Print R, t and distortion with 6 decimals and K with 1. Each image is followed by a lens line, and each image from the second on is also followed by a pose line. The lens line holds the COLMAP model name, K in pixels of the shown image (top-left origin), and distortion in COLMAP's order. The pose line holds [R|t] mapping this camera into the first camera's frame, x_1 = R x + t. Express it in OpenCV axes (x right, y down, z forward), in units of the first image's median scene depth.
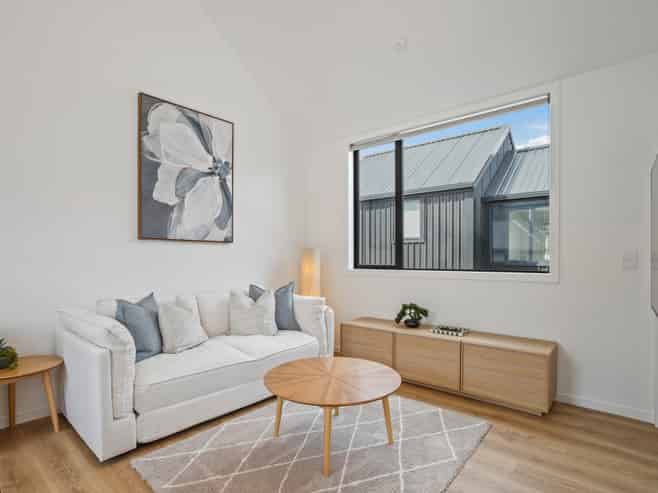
lens RADIAL K [[338.4, 0, 329.2], [0, 338.4, 263.7], [0, 0, 1]] dist [-0.021576, -0.000191]
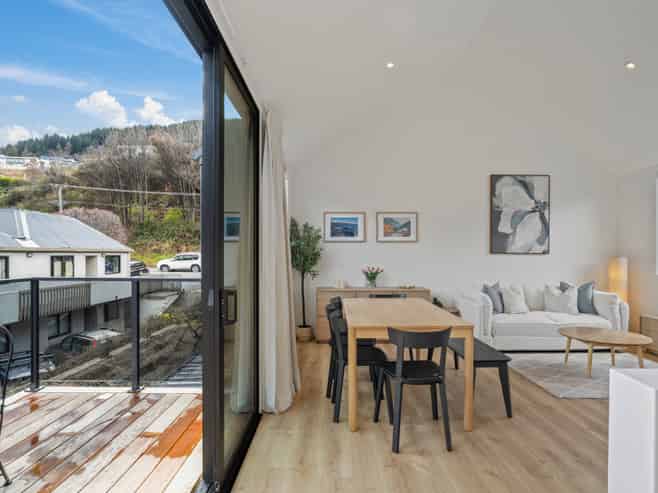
lens RADIAL K [[369.6, 0, 327.7], [0, 369.6, 252.8], [0, 0, 1]] dist [0.002588, 0.000287]
pose [[0.637107, 0.000273, -0.770775, 0.397050], [-0.008700, 0.999939, -0.006837, -0.049891], [0.770726, 0.011062, 0.637071, -0.908517]]
